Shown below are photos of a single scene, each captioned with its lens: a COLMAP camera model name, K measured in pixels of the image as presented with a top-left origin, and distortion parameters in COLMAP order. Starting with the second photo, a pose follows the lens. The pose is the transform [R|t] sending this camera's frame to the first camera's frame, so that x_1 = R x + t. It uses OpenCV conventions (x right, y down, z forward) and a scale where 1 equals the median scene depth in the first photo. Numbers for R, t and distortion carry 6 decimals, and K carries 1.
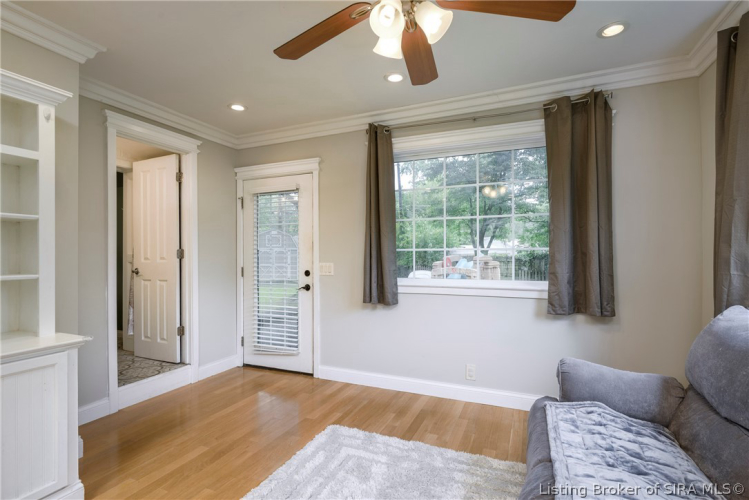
lens RADIAL K [[364.8, 0, 373.7], [0, 364.8, 252.9], [0, 0, 1]] dist [-0.005891, 0.000942]
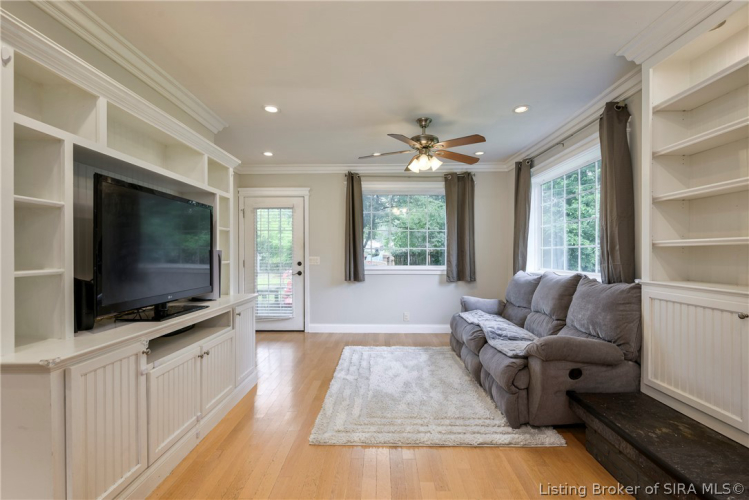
lens RADIAL K [[346.1, 0, 375.1], [0, 346.1, 251.5], [0, 0, 1]] dist [0.000956, -0.000002]
pose [[0.924856, 0.005040, 0.380284, -0.555922], [-0.005561, 0.999985, 0.000270, 0.004501], [-0.380277, -0.002364, 0.924870, -0.549372]]
